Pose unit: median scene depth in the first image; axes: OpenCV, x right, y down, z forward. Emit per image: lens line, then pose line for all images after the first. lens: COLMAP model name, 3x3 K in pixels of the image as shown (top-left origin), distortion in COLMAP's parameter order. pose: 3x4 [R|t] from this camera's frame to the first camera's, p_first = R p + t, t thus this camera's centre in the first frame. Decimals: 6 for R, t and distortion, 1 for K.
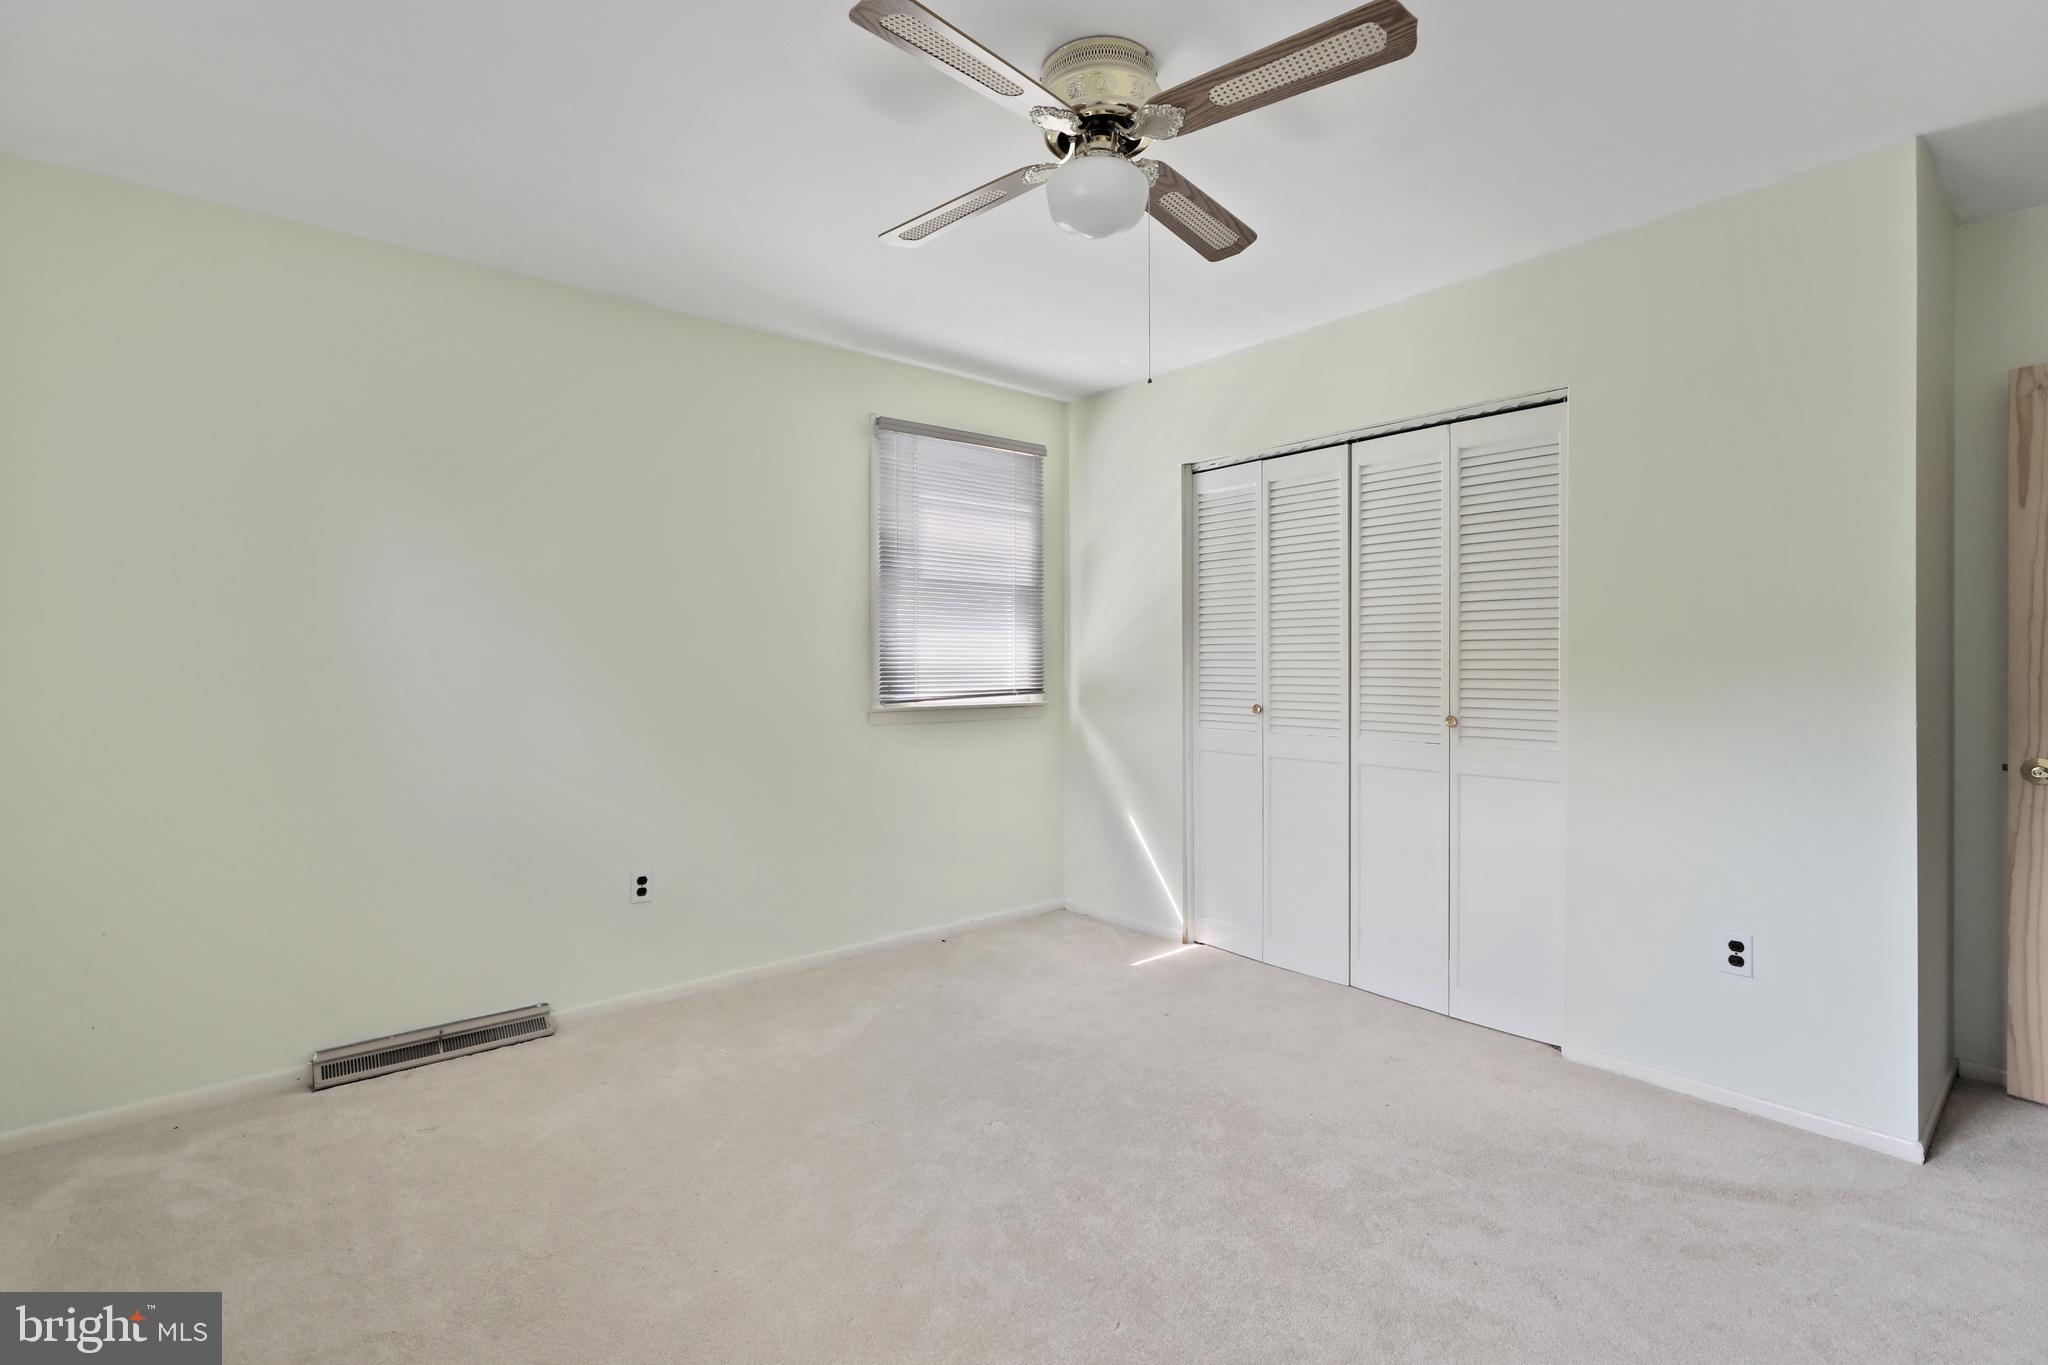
lens RADIAL K [[941.9, 0, 1022.0], [0, 941.9, 666.8], [0, 0, 1]] dist [0.000004, 0.000785]
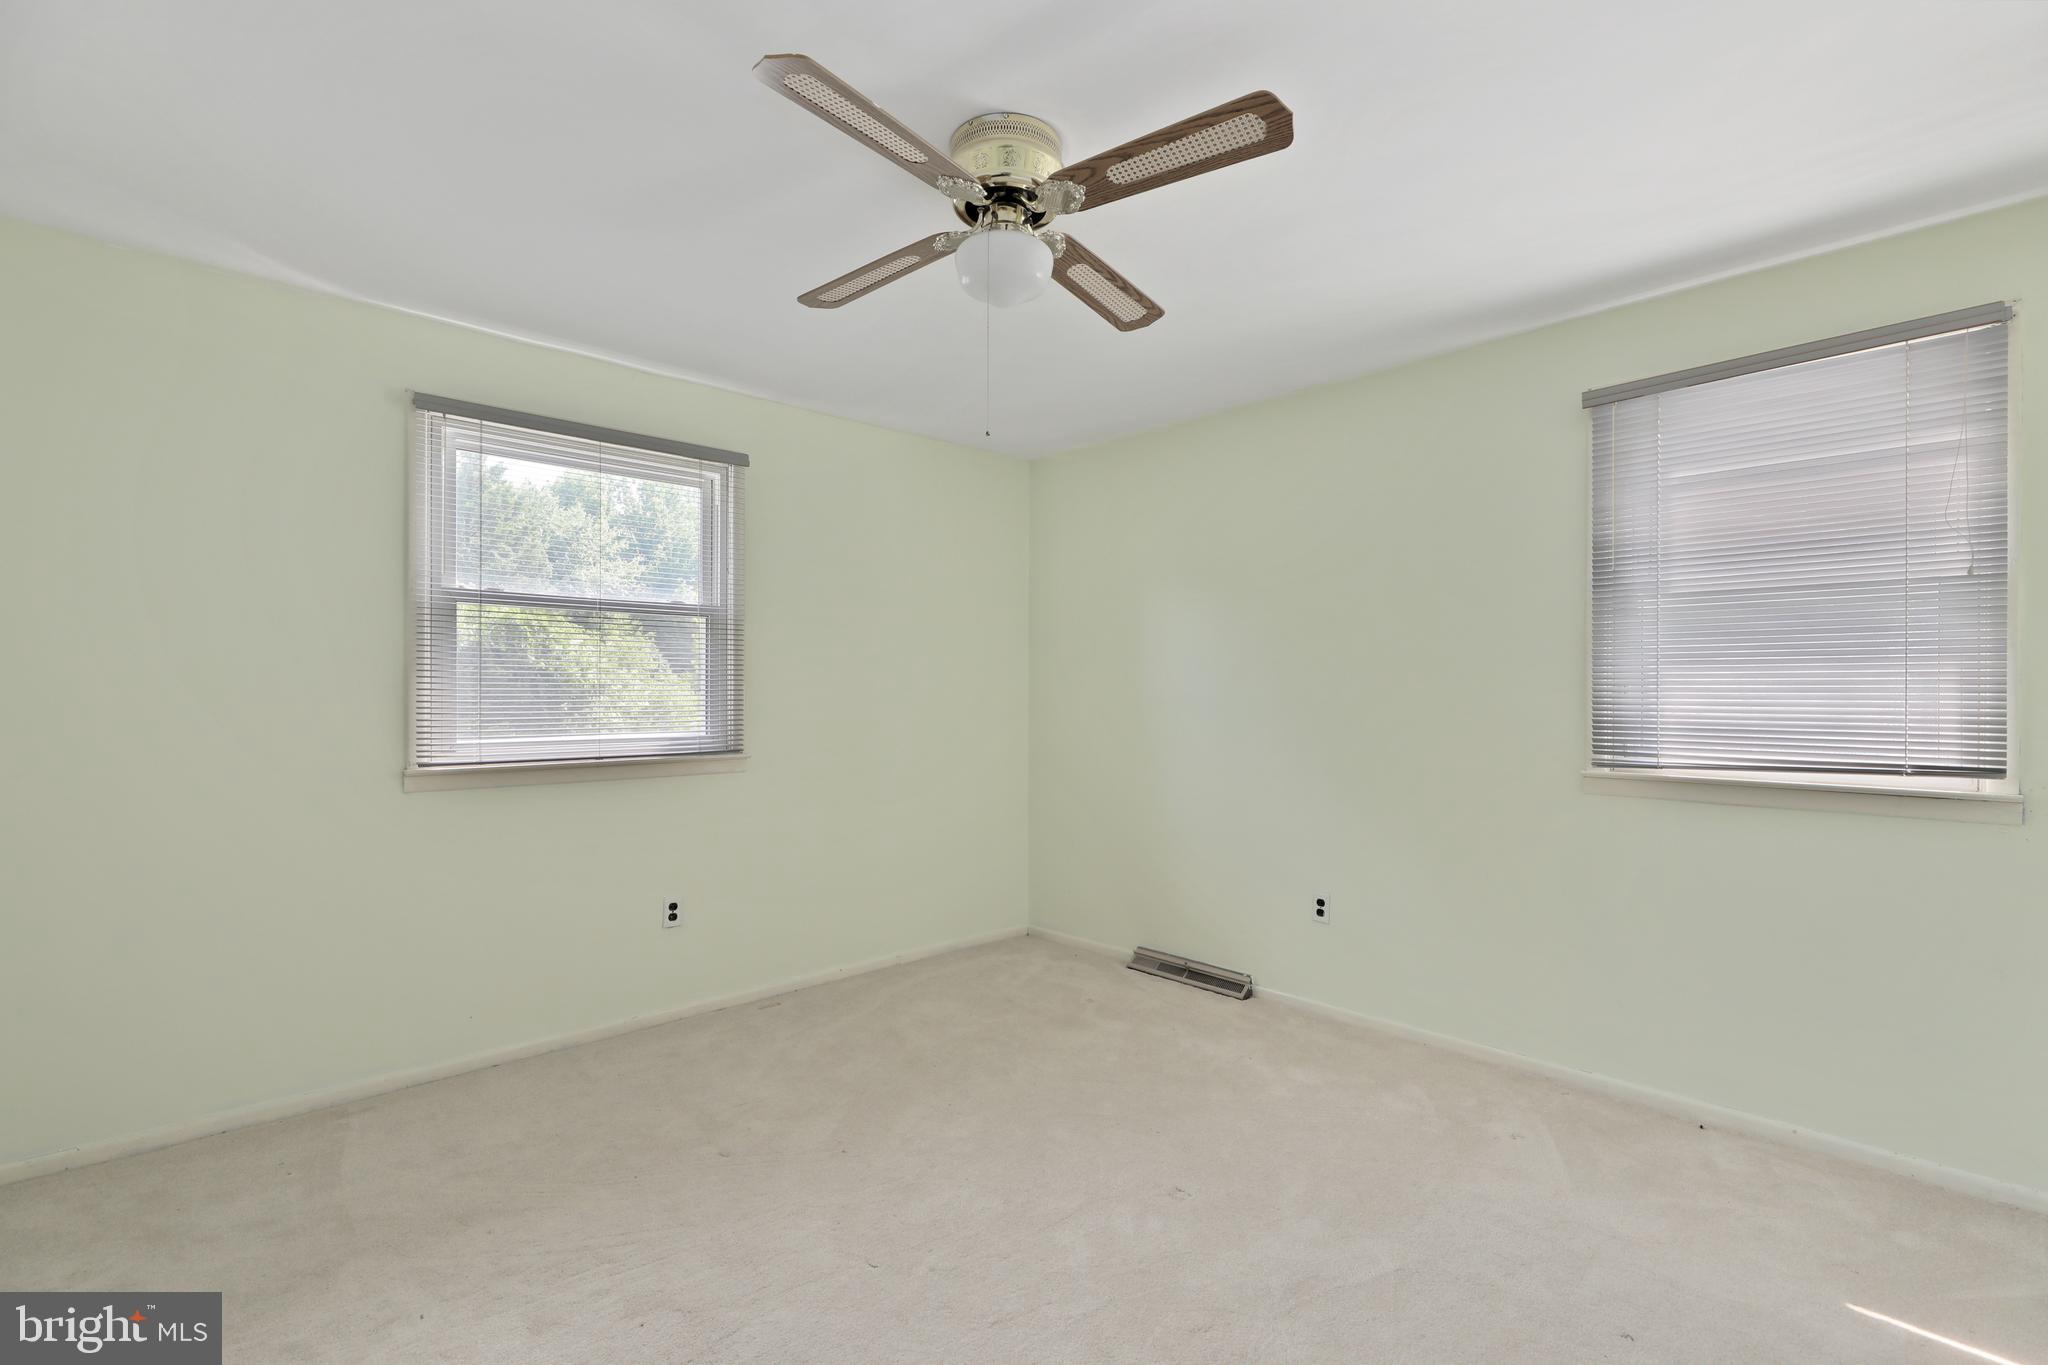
lens RADIAL K [[941.9, 0, 1022.5], [0, 941.9, 691.2], [0, 0, 1]] dist [0.000004, 0.000785]
pose [[0.052529, 0.002411, -0.998616, 0.577350], [-0.006381, 0.999977, 0.002078, -0.019877], [0.998599, 0.006263, 0.052543, 0.488730]]
